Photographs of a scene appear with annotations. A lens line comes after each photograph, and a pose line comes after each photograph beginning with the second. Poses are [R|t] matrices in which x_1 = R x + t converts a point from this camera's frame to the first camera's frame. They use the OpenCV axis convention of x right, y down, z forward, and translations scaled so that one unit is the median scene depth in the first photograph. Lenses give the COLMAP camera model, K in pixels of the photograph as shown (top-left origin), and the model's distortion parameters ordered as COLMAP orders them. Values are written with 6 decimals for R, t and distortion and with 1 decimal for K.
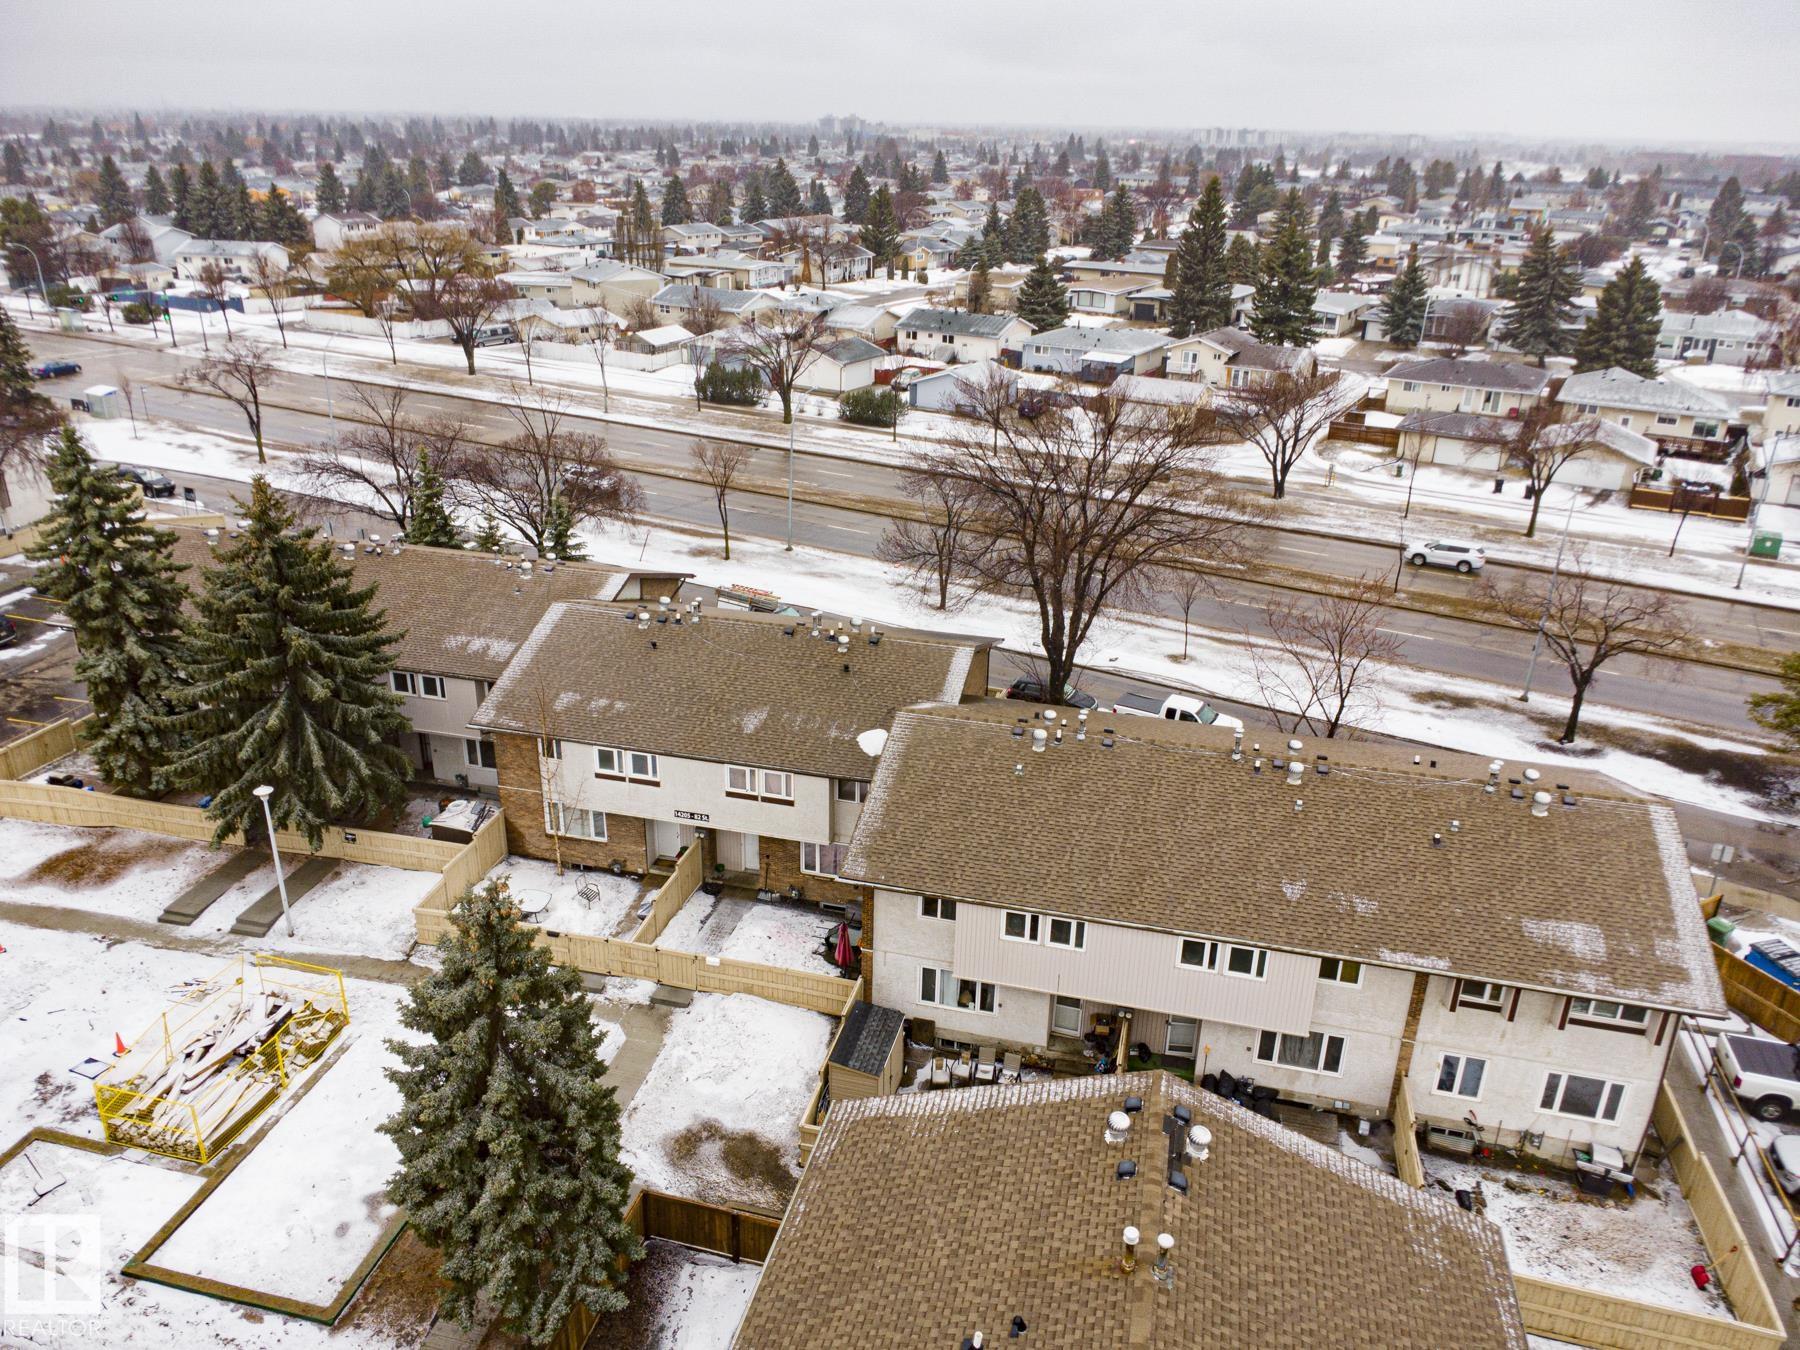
lens RADIAL K [[1305.1, 0, 900.0], [0, 1305.1, 675.0], [0, 0, 1]] dist [0.024734, -0.026726]
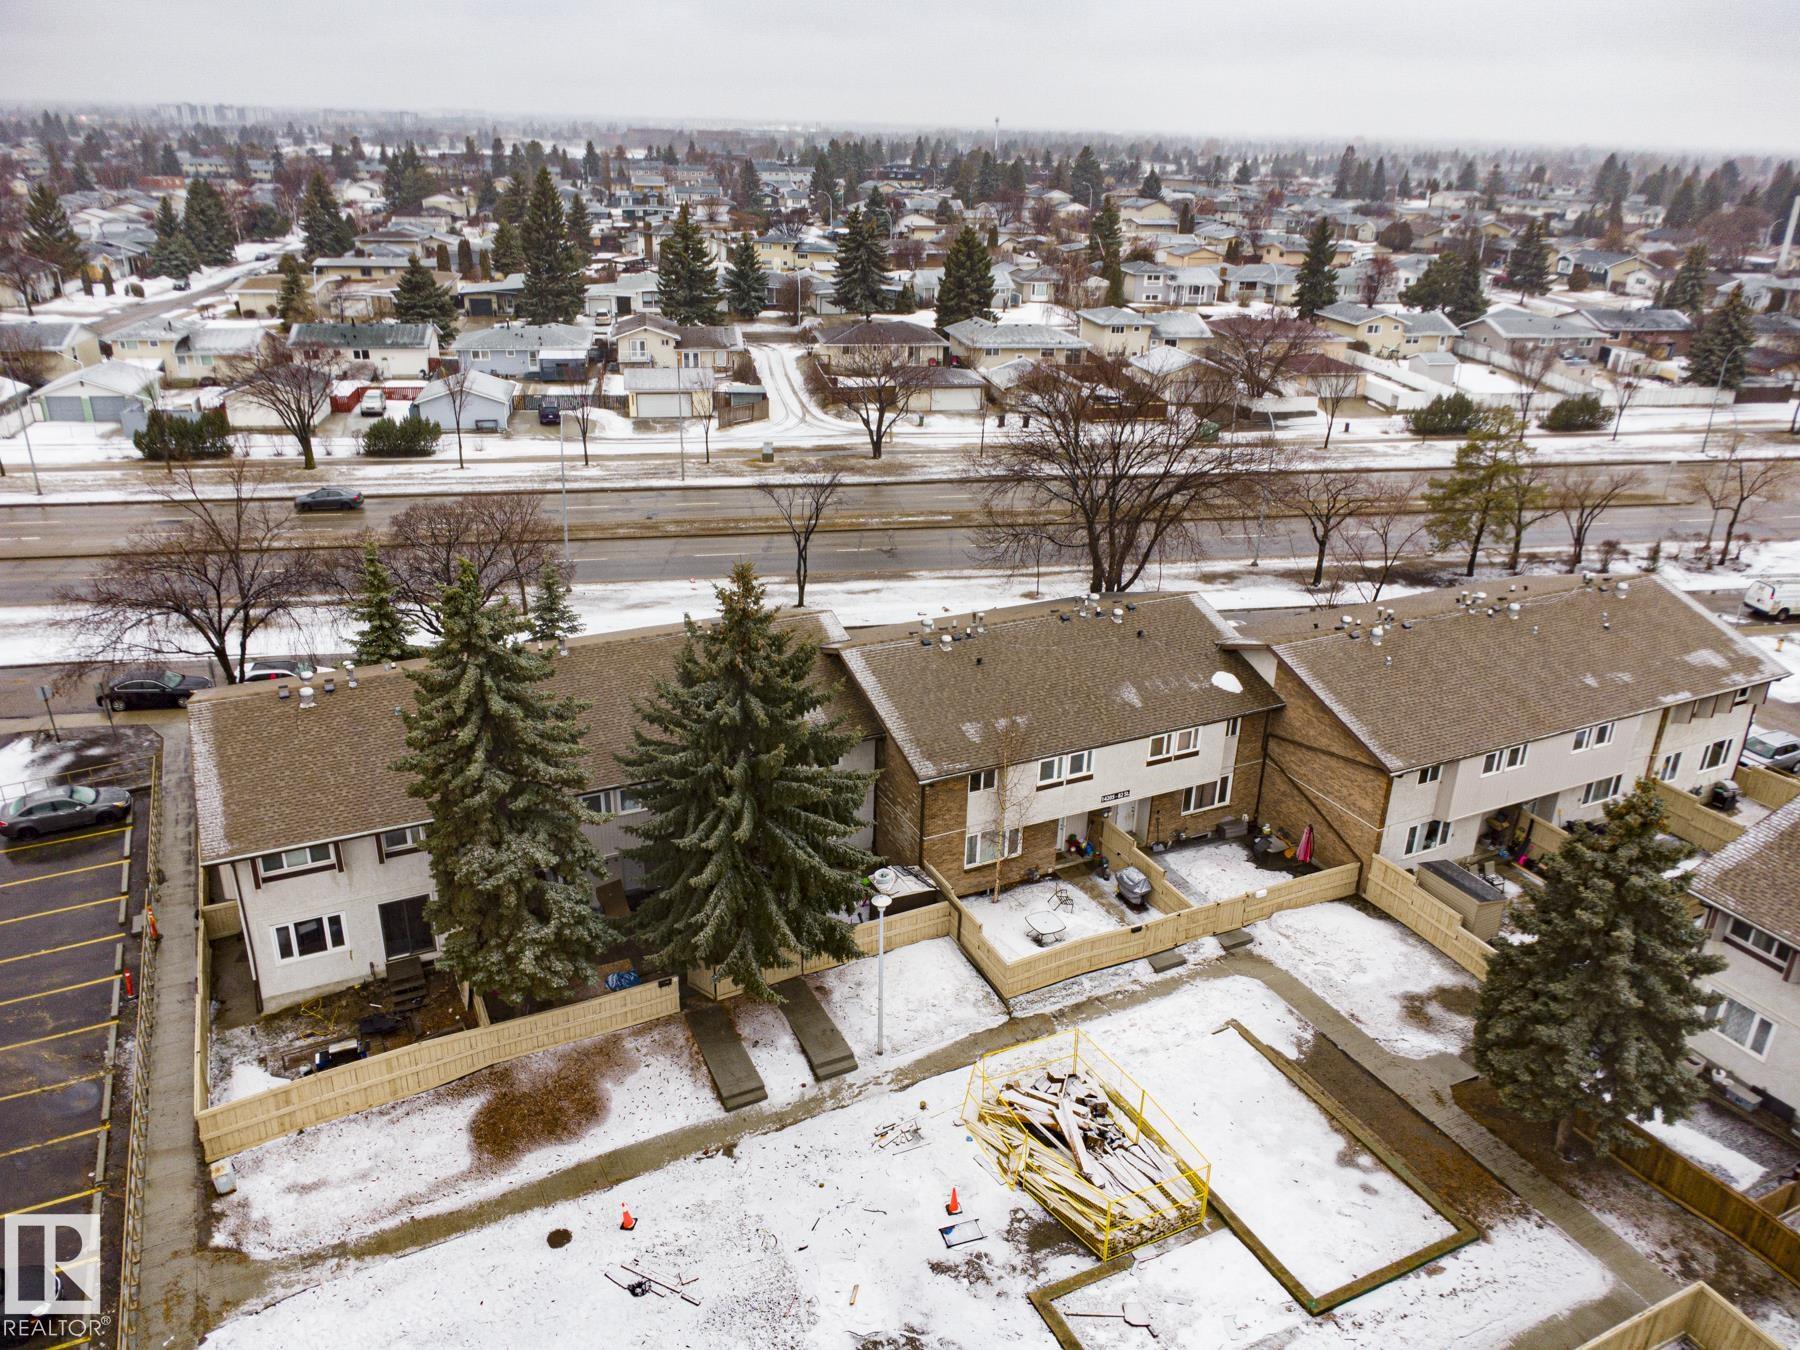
lens RADIAL K [[1305.1, 0, 900.0], [0, 1305.1, 675.0], [0, 0, 1]] dist [0.024734, -0.026726]
pose [[0.761595, -0.256593, 0.595090, -0.660736], [0.247104, 0.963881, 0.099367, -0.101203], [-0.599093, 0.071372, 0.797492, 0.175534]]
